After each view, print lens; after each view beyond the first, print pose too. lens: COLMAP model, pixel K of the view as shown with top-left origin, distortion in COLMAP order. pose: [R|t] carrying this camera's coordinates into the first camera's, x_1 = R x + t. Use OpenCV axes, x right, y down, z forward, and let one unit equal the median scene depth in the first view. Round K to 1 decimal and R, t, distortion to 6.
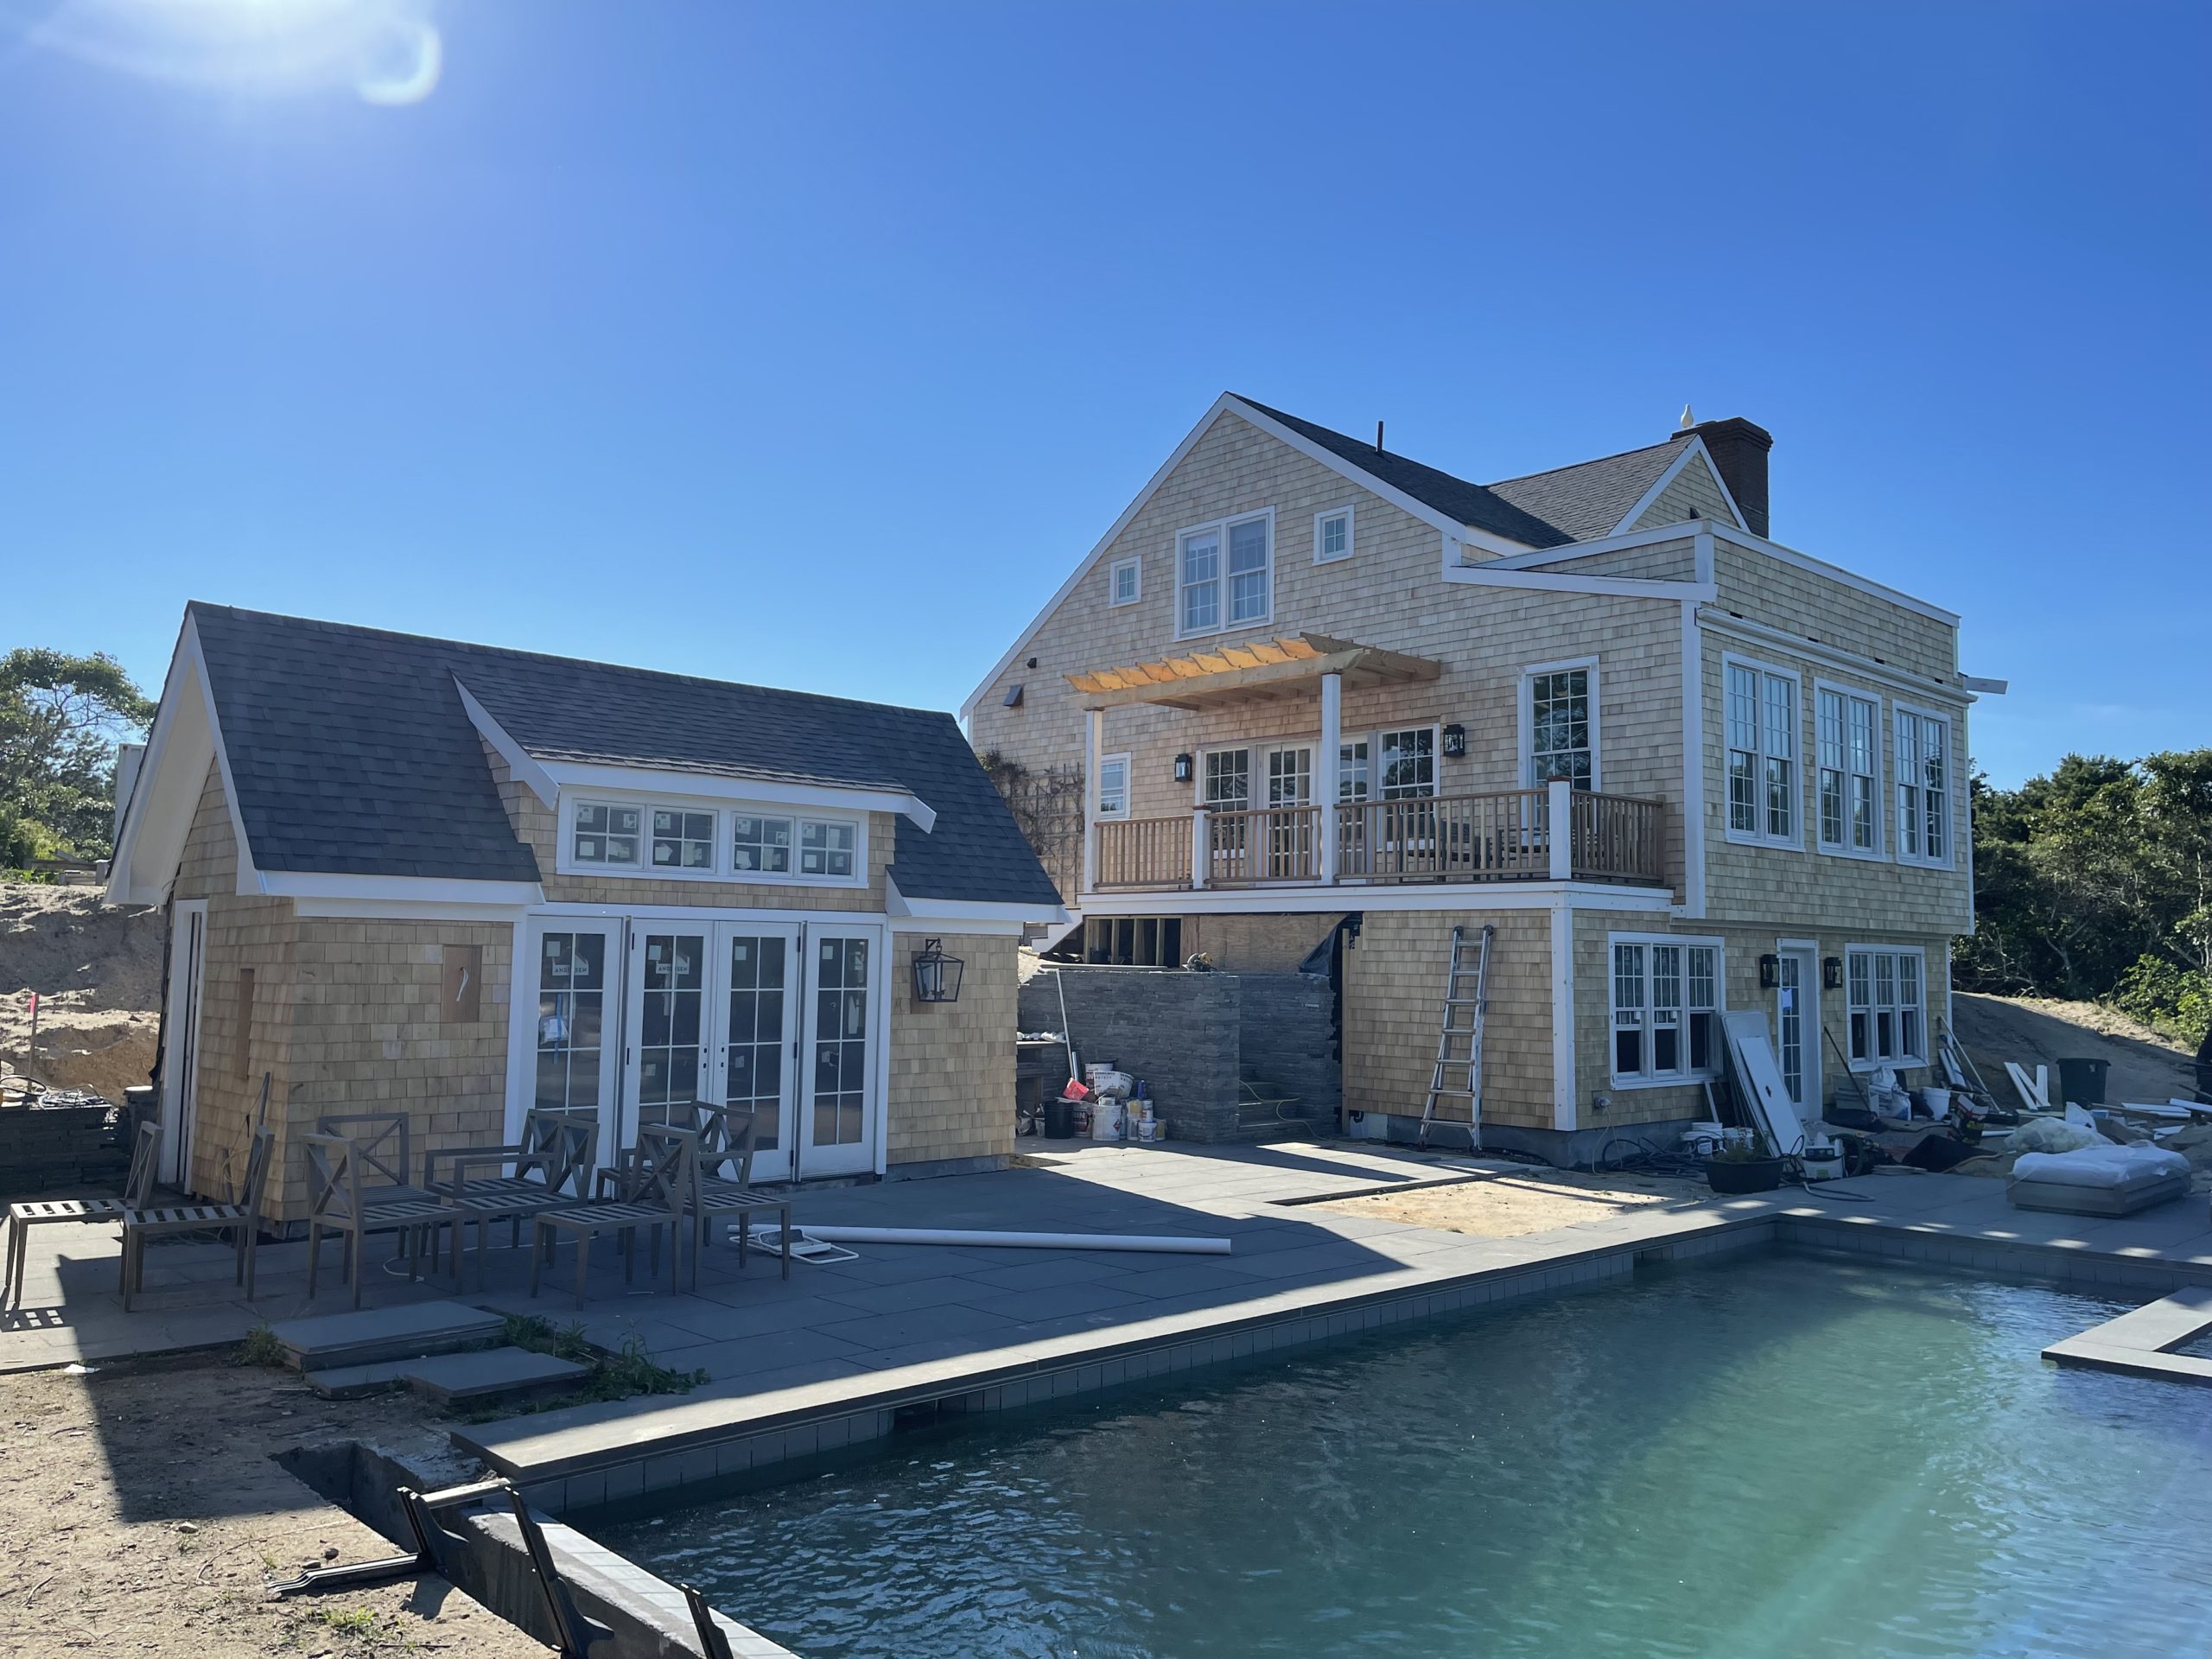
lens RADIAL K [[1686.4, 0, 1108.9], [0, 1686.4, 821.8], [0, 0, 1]] dist [0.090044, -0.124835]
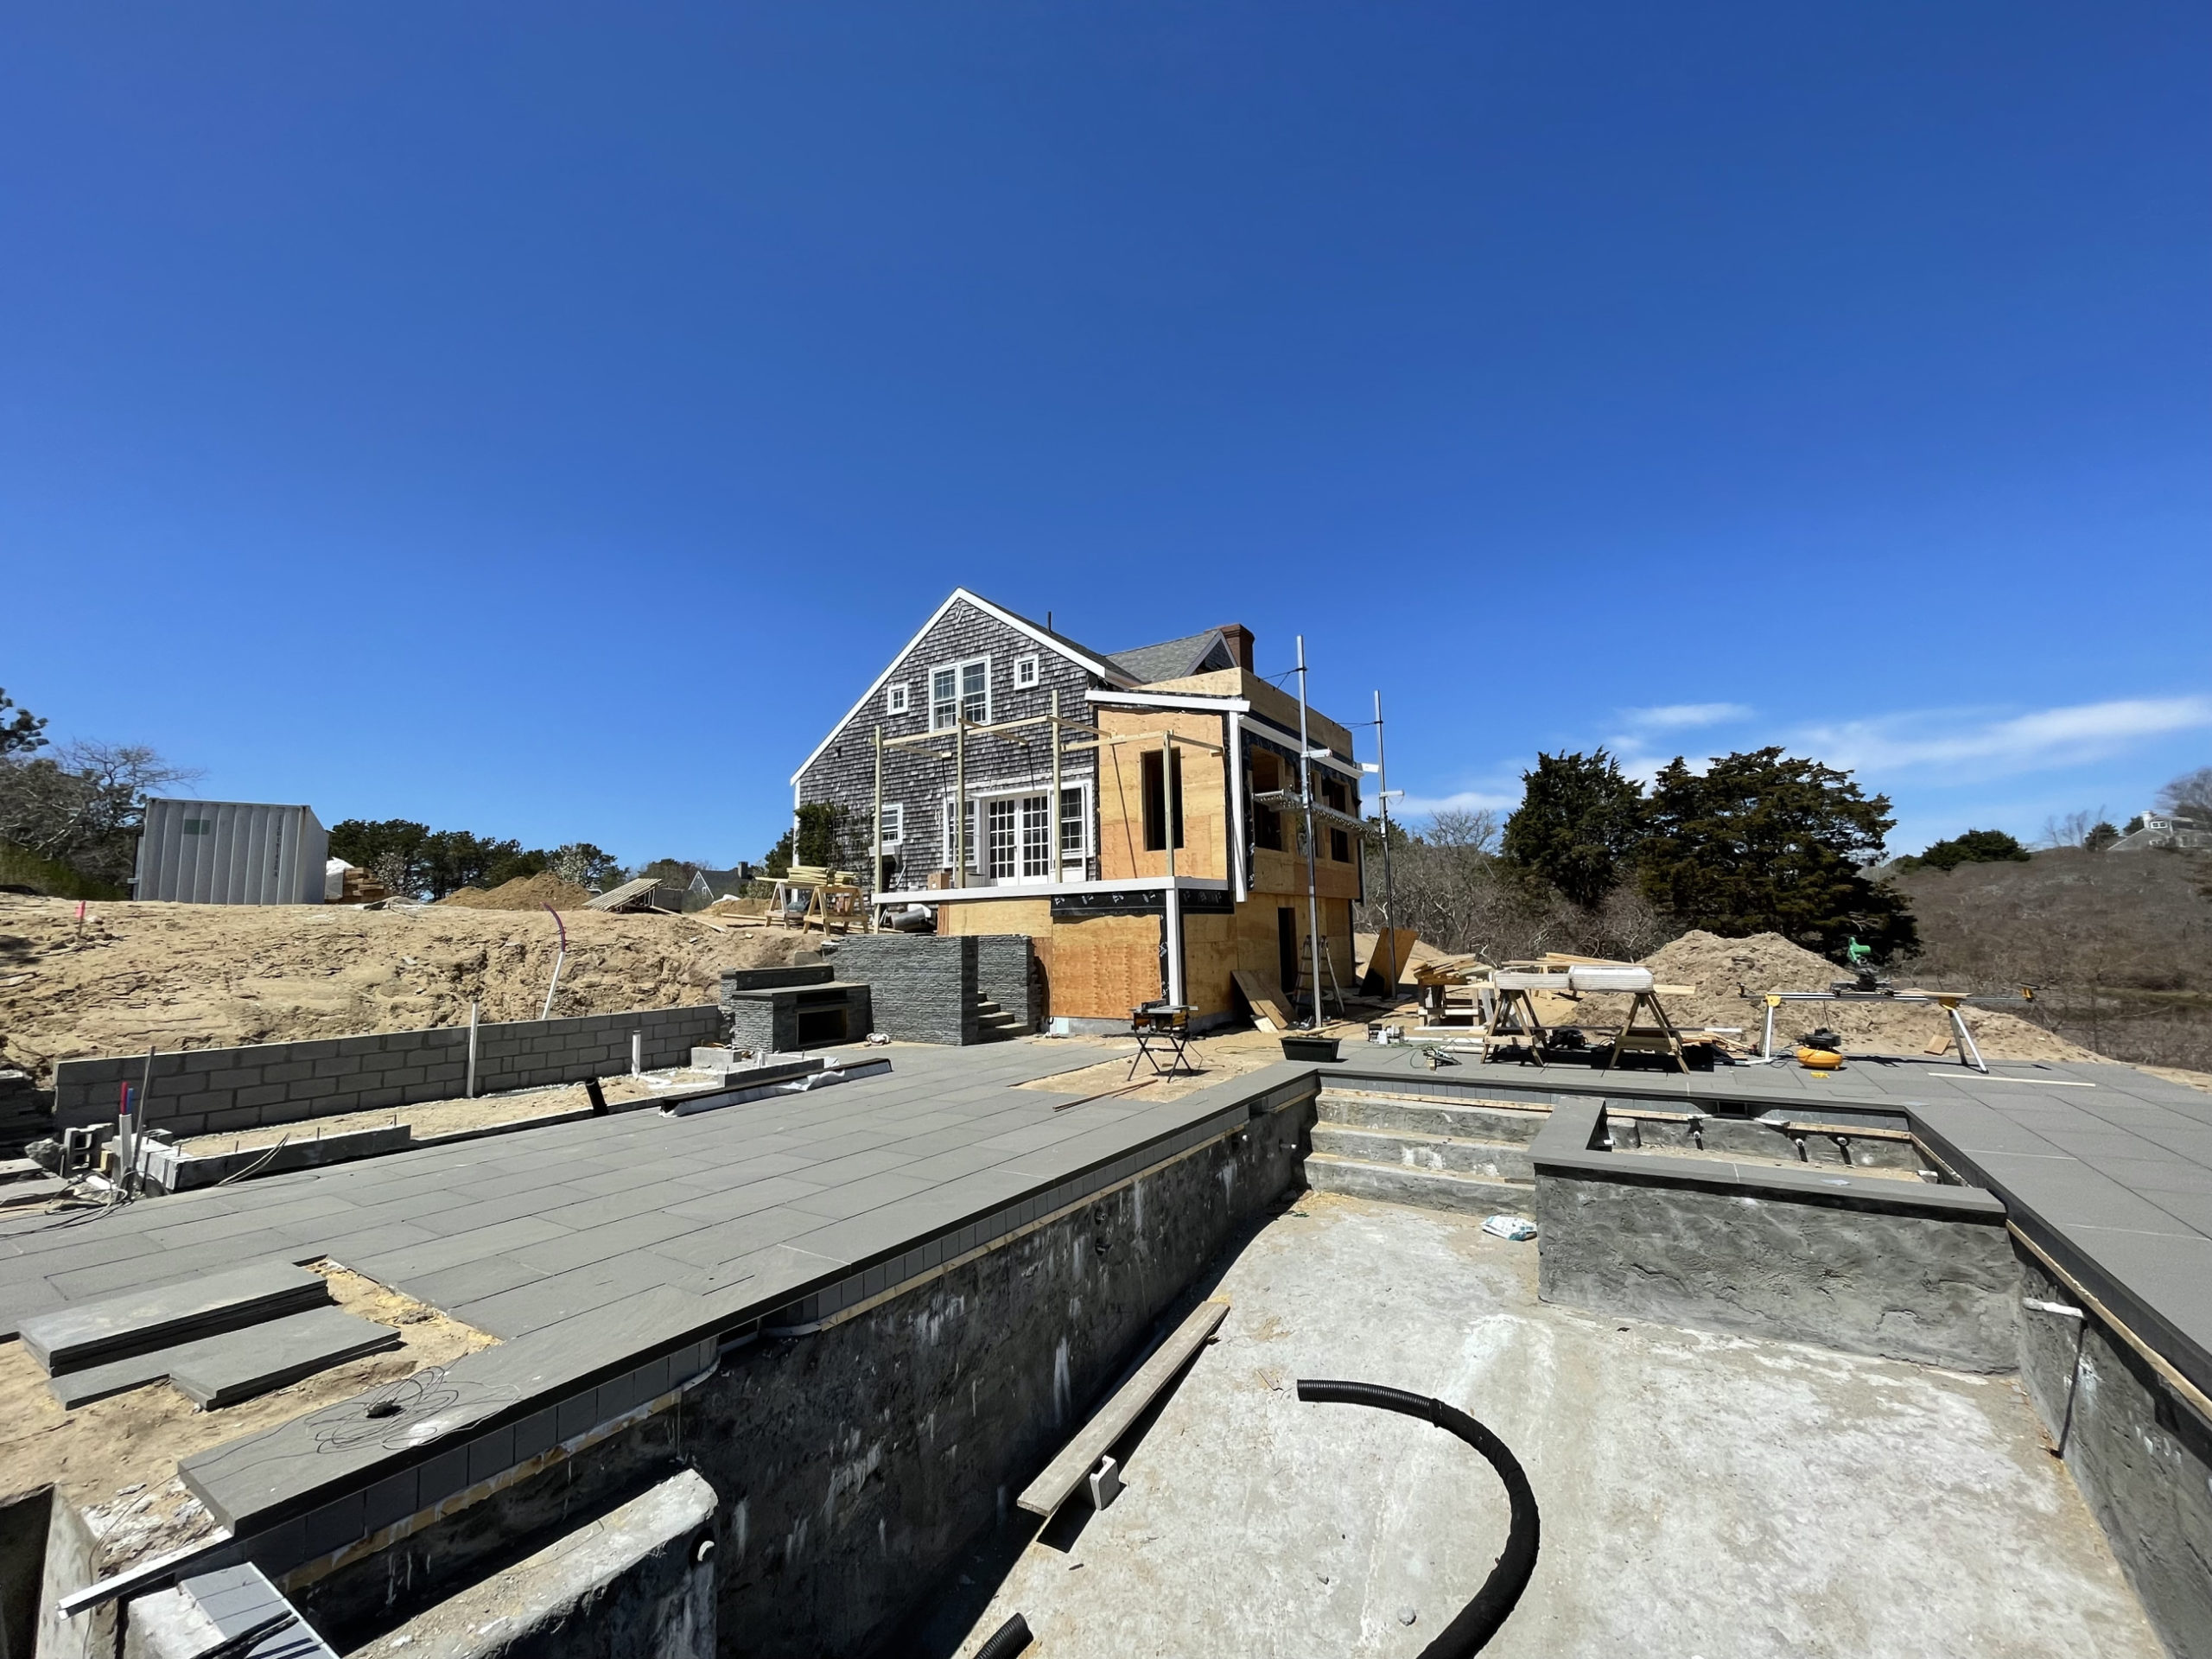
lens RADIAL K [[895.8, 0, 1106.0], [0, 895.8, 829.5], [0, 0, 1]] dist [0.001634, -0.000100]
pose [[0.970893, -0.008590, 0.239359, -0.005530], [0.016070, 0.999441, -0.029319, 0.019815], [-0.238973, 0.032312, 0.970488, 0.182568]]
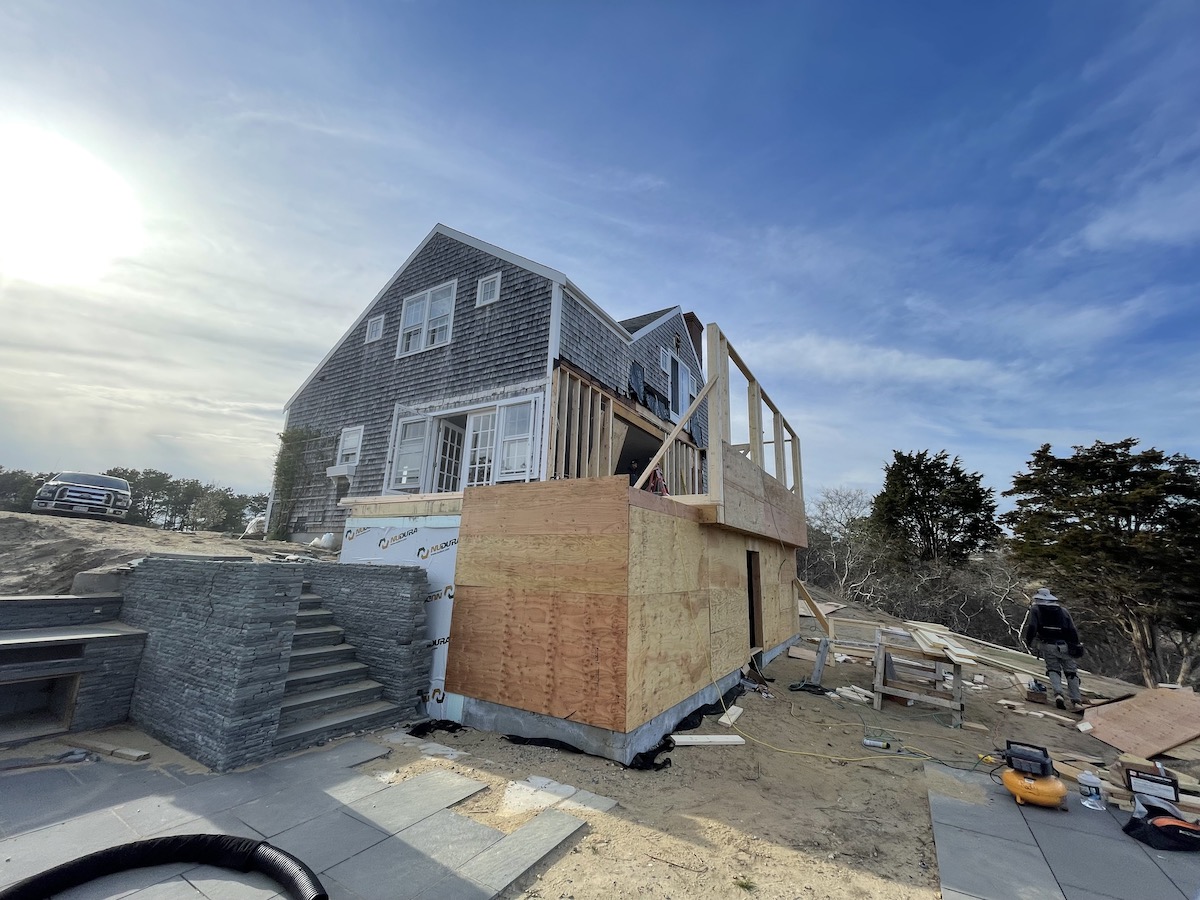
lens RADIAL K [[480.0, 0, 606.7], [0, 480.0, 449.0], [0, 0, 1]] dist [0.000463, 0.000013]
pose [[0.961065, 0.080058, 0.264472, 0.193365], [-0.040529, 0.987599, -0.151675, 0.069164], [-0.273336, 0.135051, 0.952391, 0.800826]]
